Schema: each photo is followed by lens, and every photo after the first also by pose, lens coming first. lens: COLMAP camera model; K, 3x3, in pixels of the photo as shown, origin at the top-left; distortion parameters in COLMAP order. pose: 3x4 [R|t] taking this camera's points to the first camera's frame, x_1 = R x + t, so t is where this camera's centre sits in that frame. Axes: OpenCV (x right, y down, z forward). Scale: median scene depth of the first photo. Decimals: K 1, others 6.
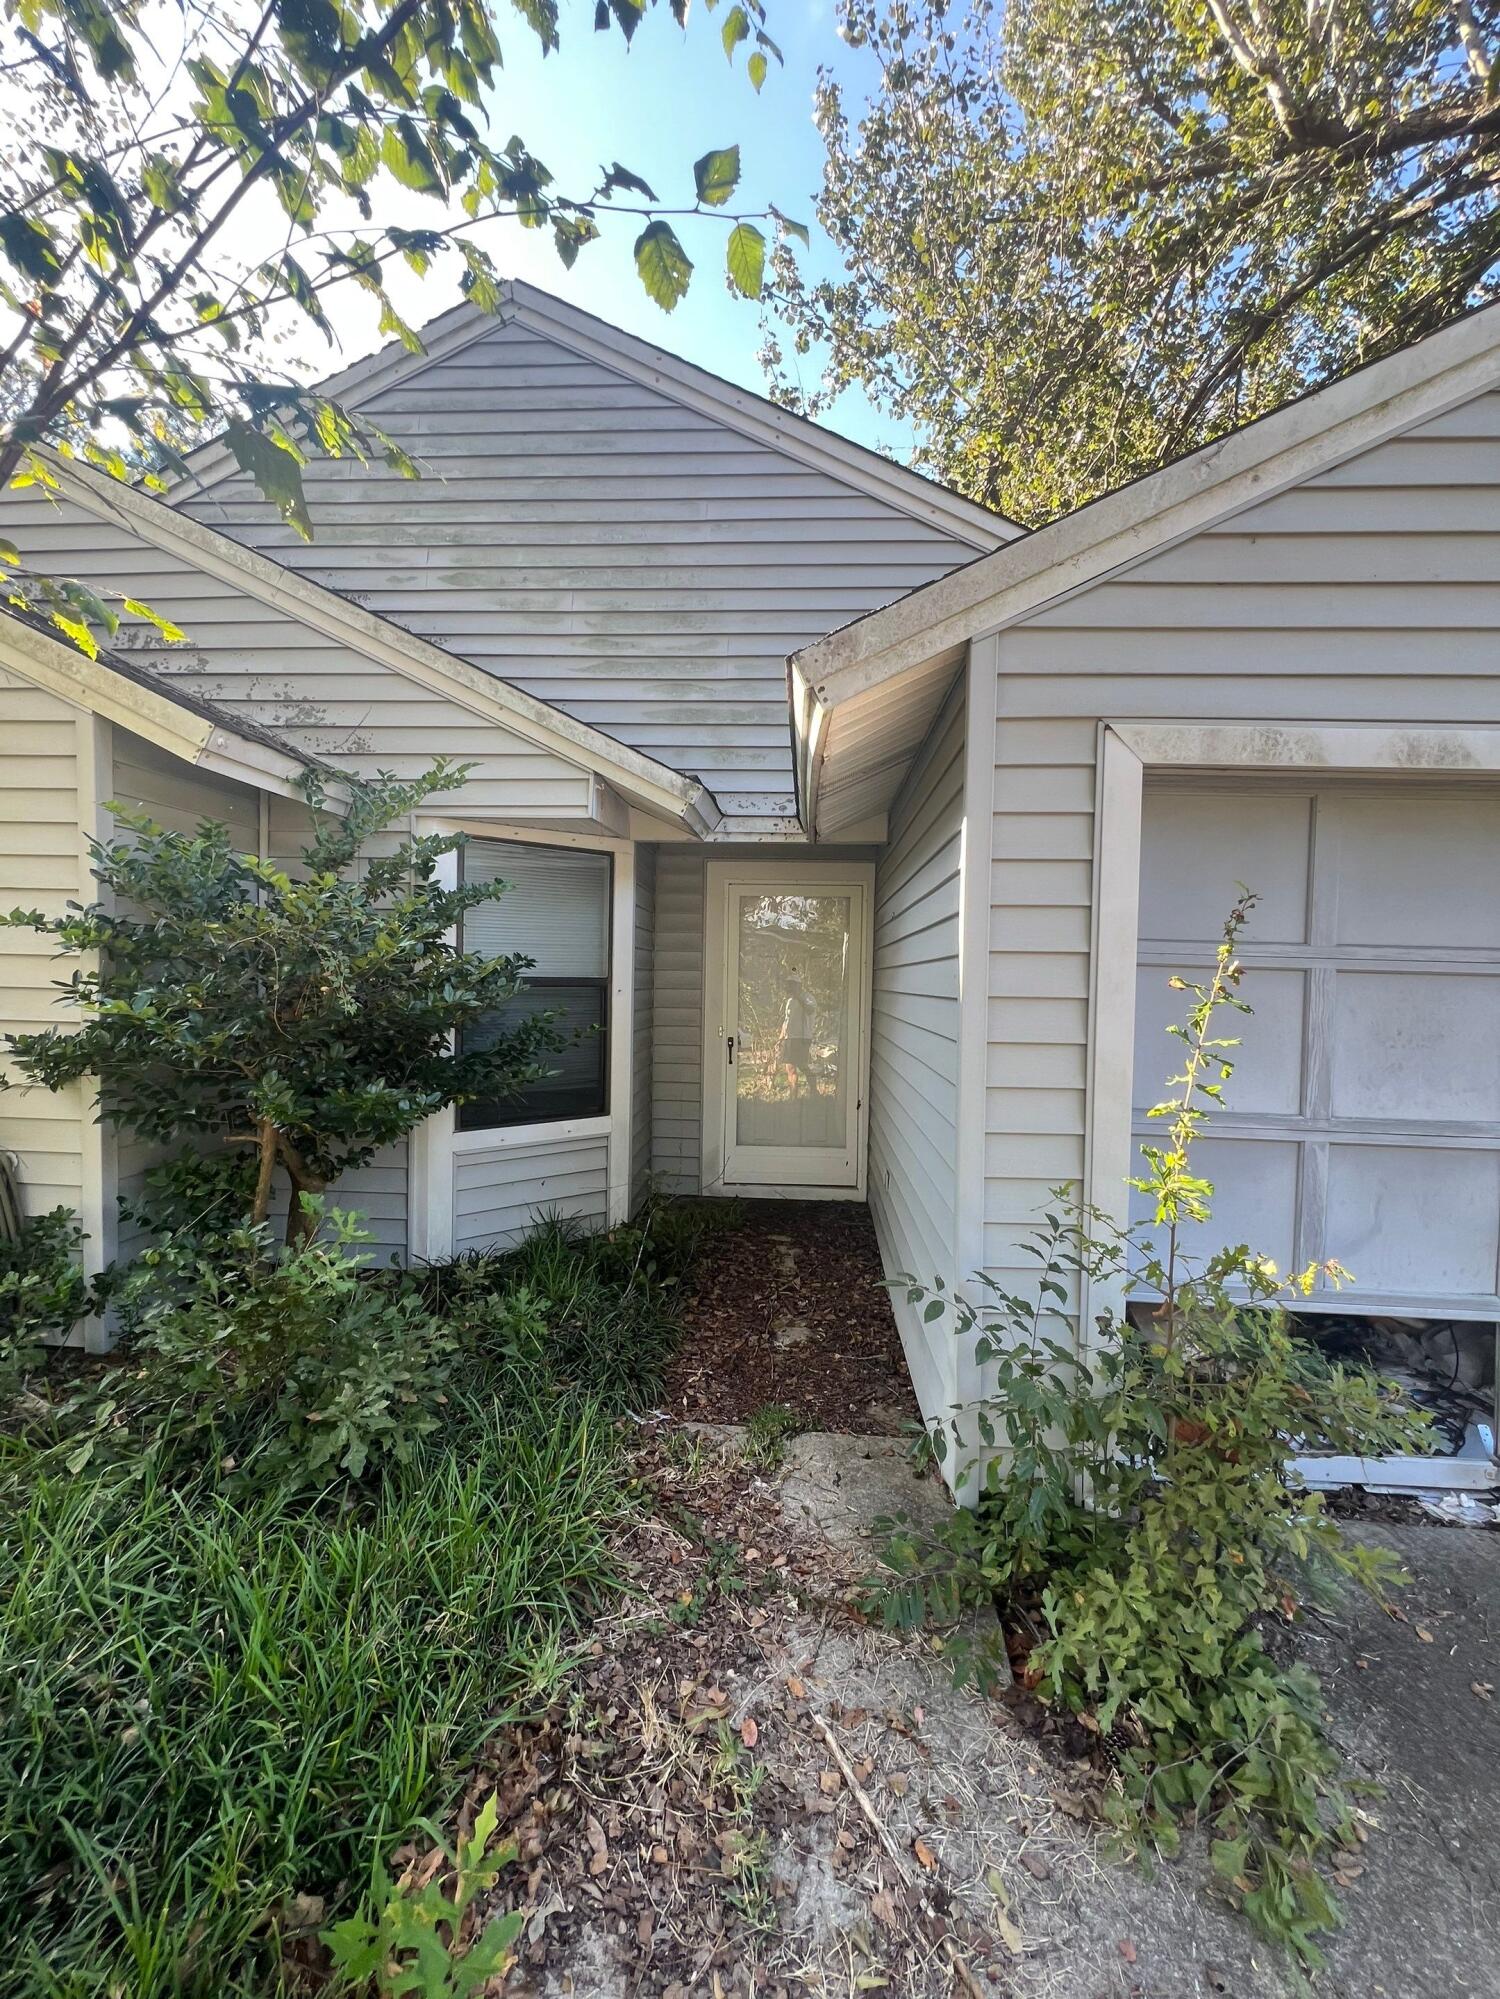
lens RADIAL K [[800.9, 0, 749.5], [0, 800.9, 994.1], [0, 0, 1]] dist [-0.001077, 0.000642]
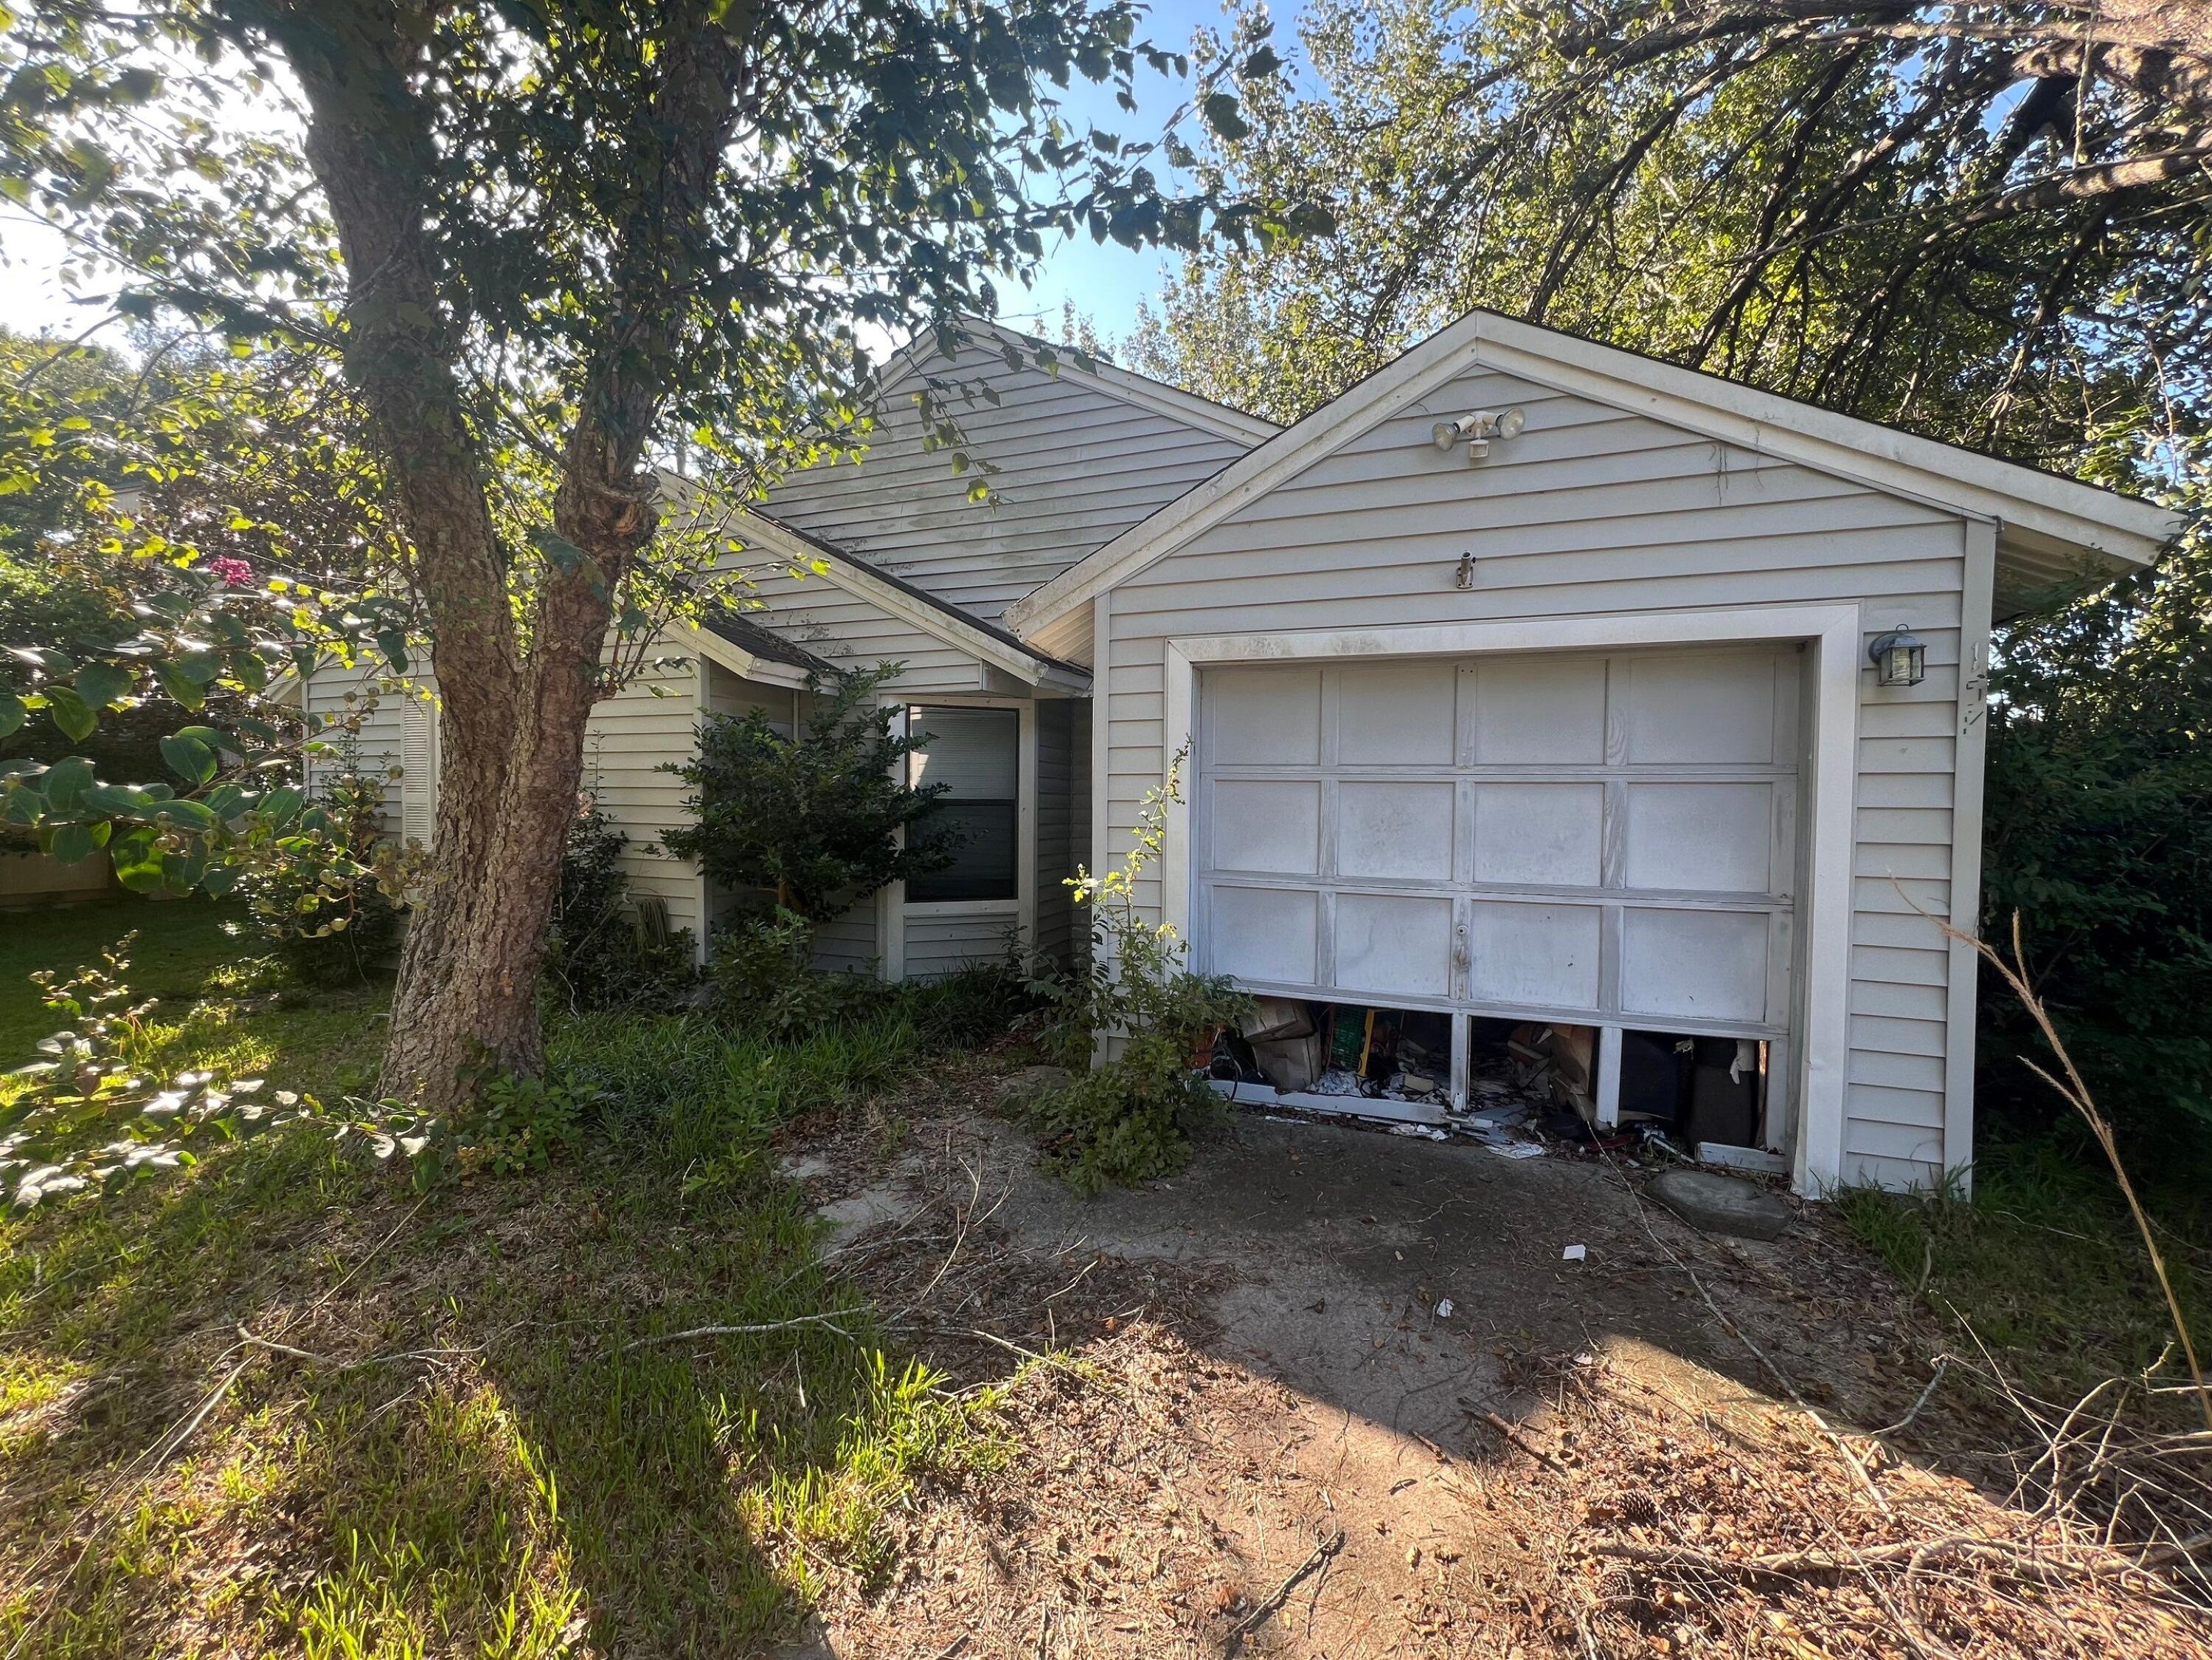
lens RADIAL K [[886.4, 0, 1094.3], [0, 886.4, 822.0], [0, 0, 1]] dist [-0.001077, 0.000642]
pose [[0.949787, -0.004889, -0.312860, 0.678815], [0.002073, 0.999954, -0.009333, 0.052993], [0.312891, 0.008215, 0.949754, -0.646244]]
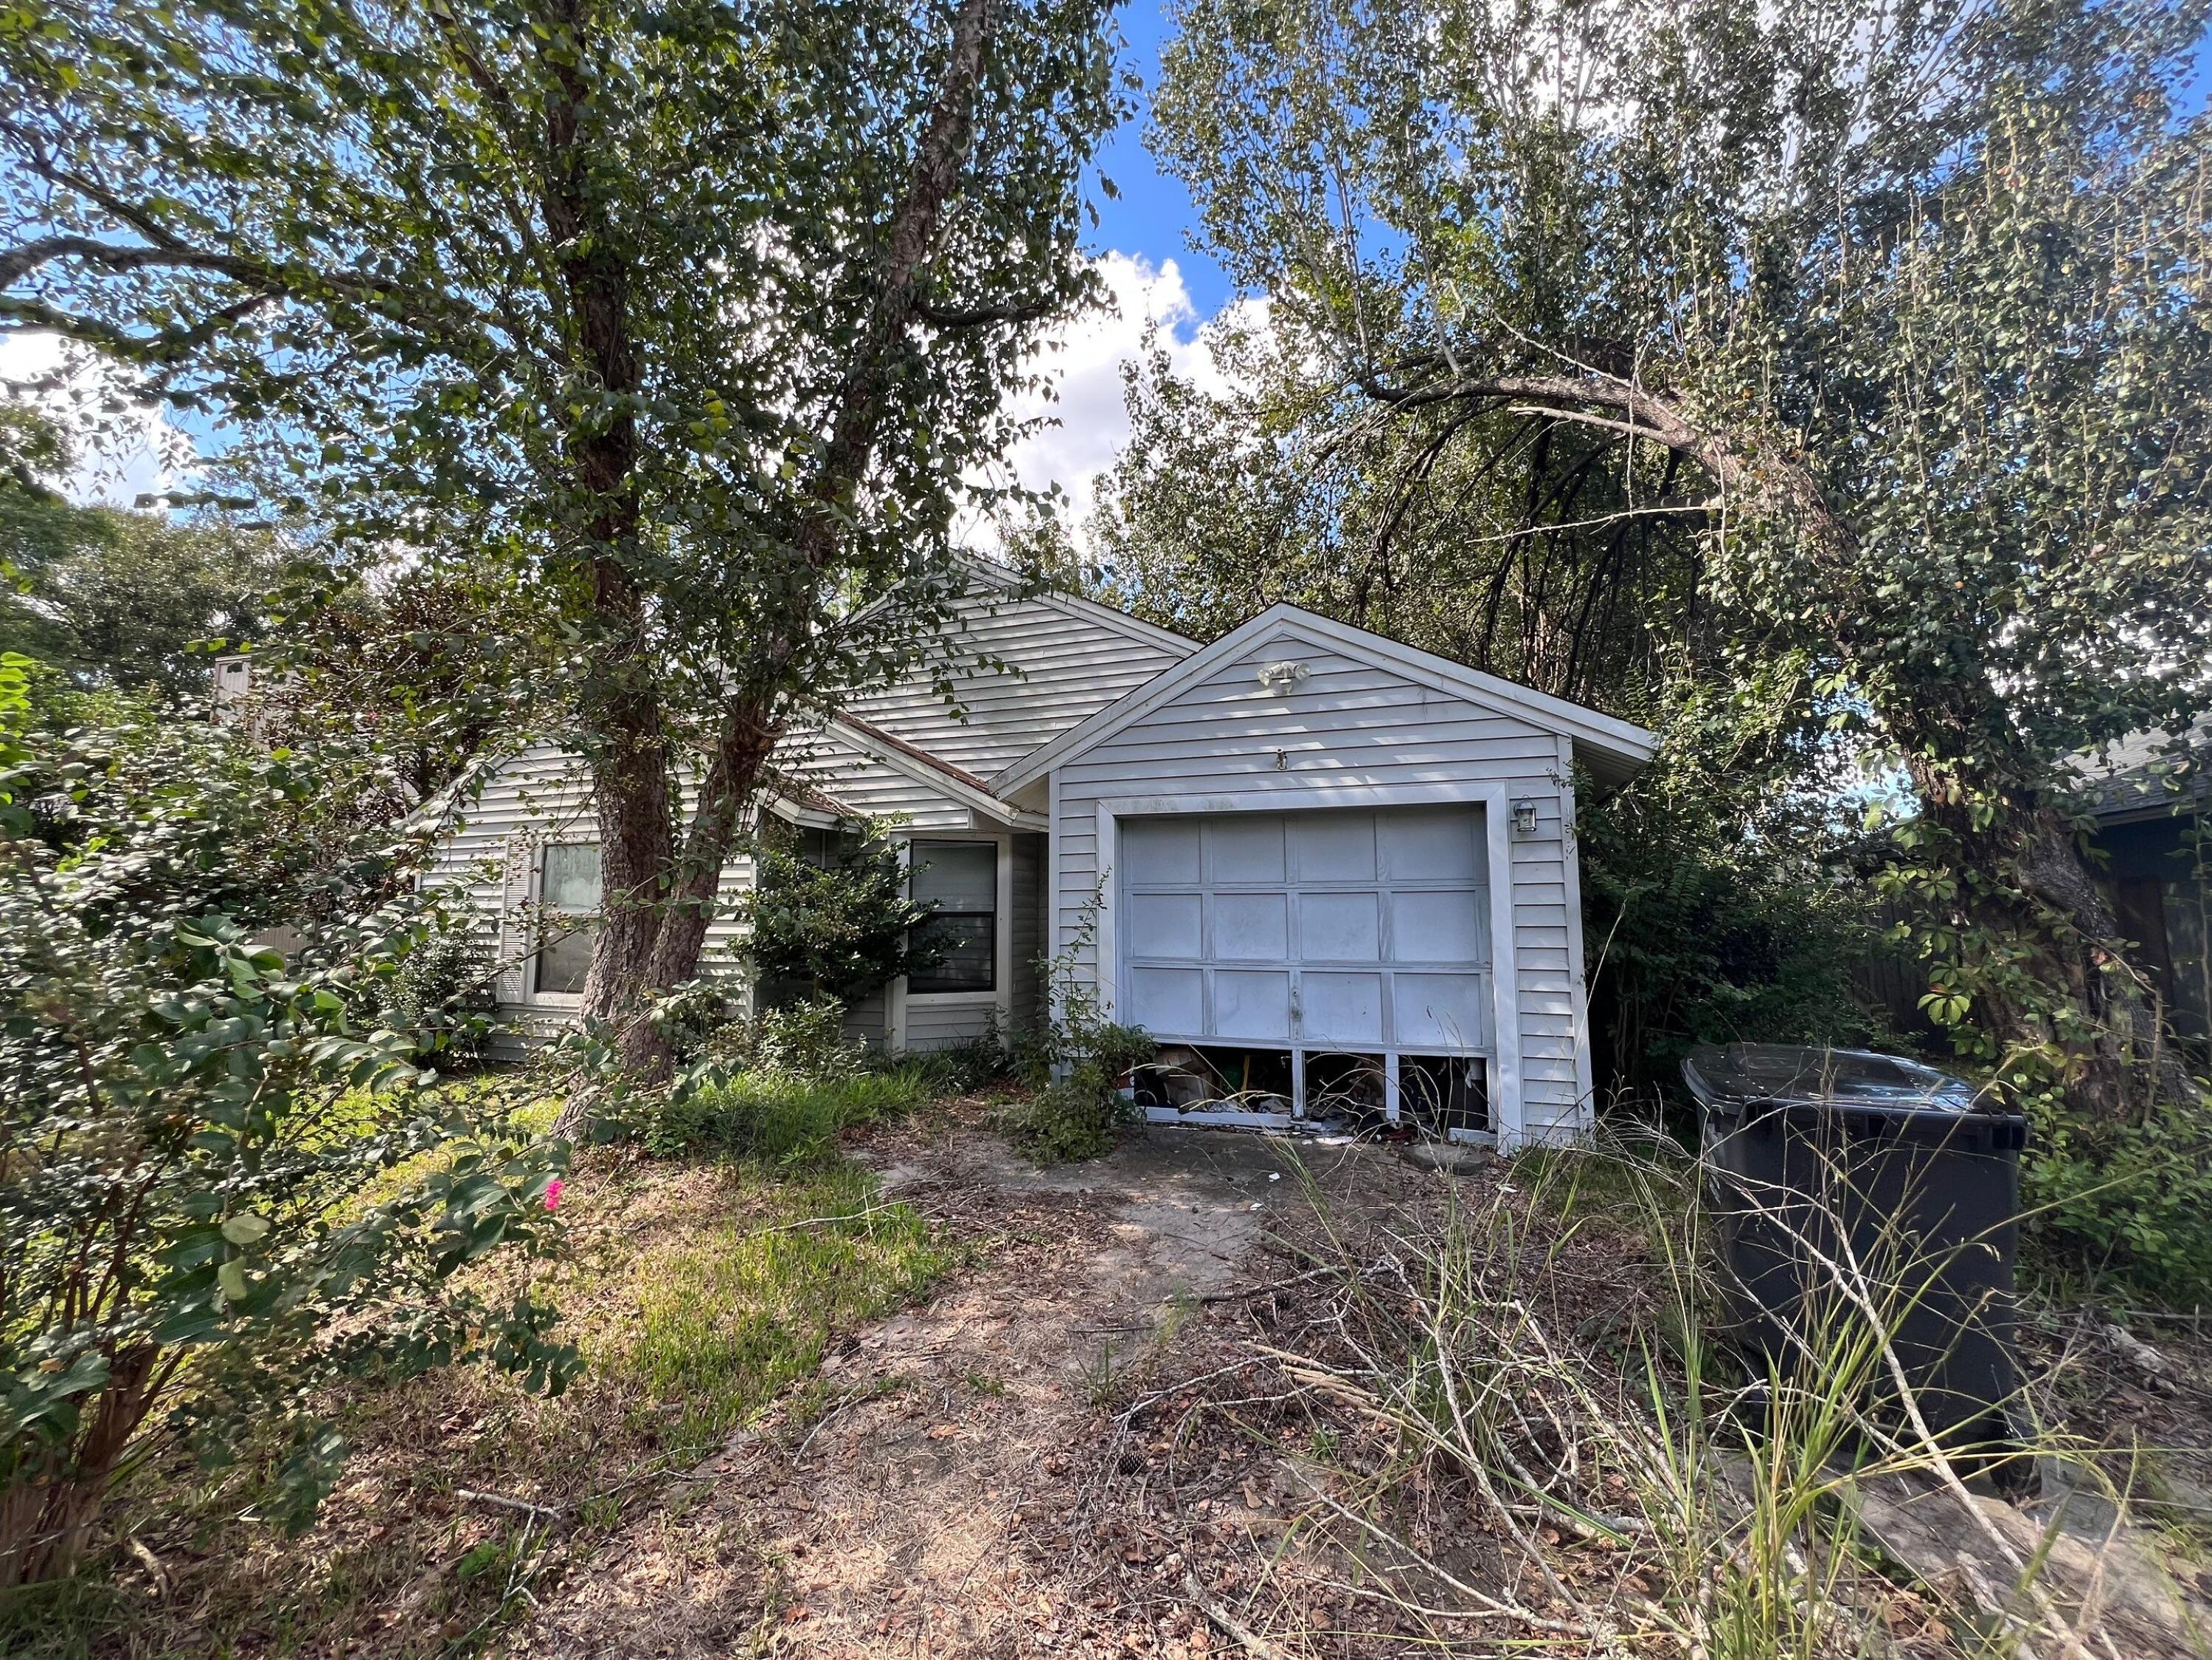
lens RADIAL K [[886.4, 0, 1095.3], [0, 886.4, 820.9], [0, 0, 1]] dist [-0.001077, 0.000642]
pose [[0.957331, -0.057773, -0.283159, 0.945960], [0.017275, 0.989502, -0.143483, 0.102181], [0.288476, 0.132469, 0.948279, -1.286383]]
